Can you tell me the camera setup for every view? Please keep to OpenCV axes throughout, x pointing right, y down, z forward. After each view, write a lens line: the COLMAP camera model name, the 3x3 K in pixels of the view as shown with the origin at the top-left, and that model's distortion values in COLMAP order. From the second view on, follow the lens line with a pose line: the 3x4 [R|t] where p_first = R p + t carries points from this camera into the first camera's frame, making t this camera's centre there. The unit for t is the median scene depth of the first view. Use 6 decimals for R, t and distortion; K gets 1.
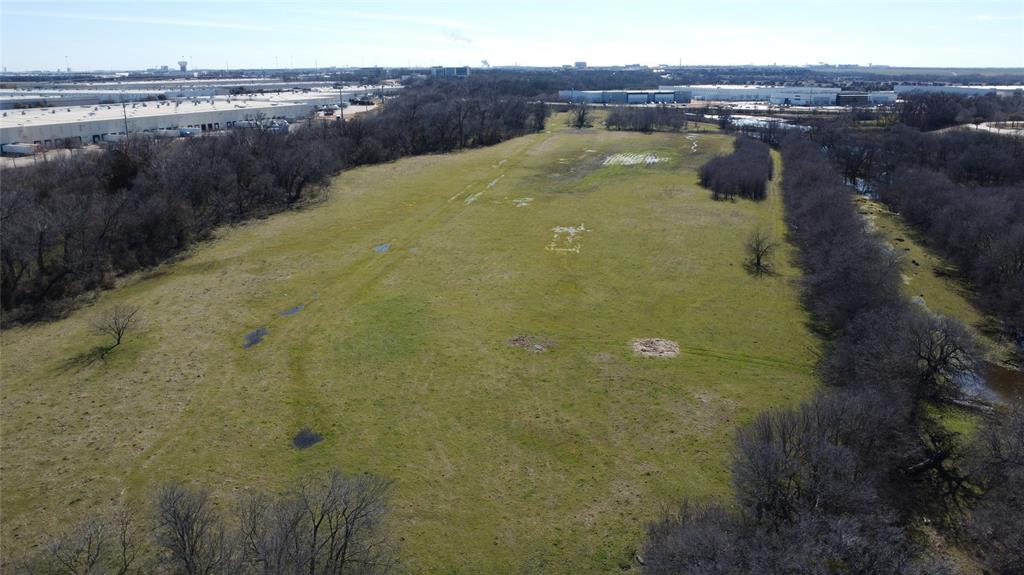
lens RADIAL K [[744.4, 0, 508.2], [0, 744.4, 286.7], [0, 0, 1]] dist [-0.036099, 0.007562]
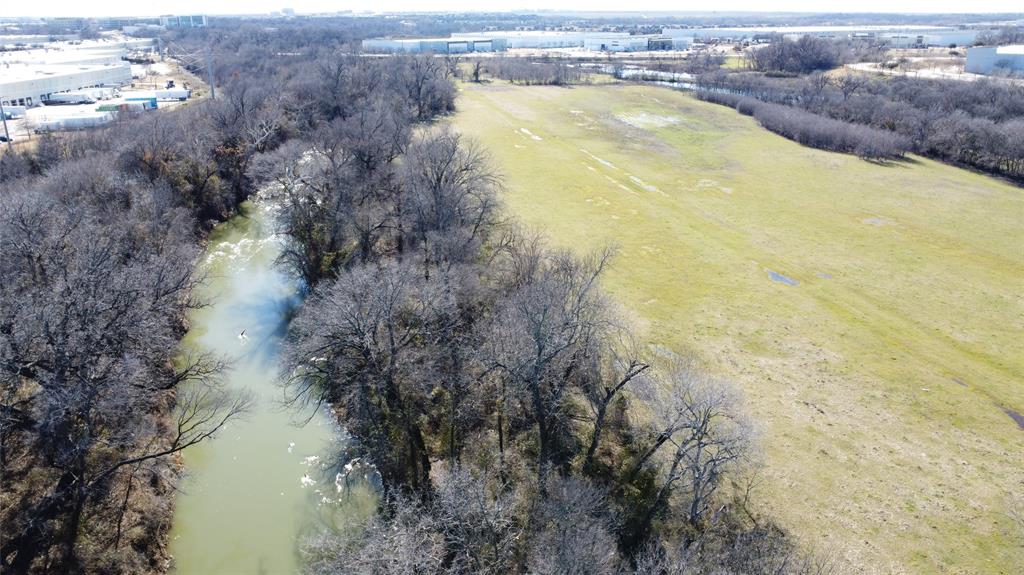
lens RADIAL K [[744.4, 0, 508.2], [0, 744.4, 286.7], [0, 0, 1]] dist [-0.036099, 0.007562]
pose [[0.933274, -0.127533, 0.335759, -0.119353], [0.105014, 0.990877, 0.084472, -0.024439], [-0.343469, -0.043576, 0.938153, 0.075536]]
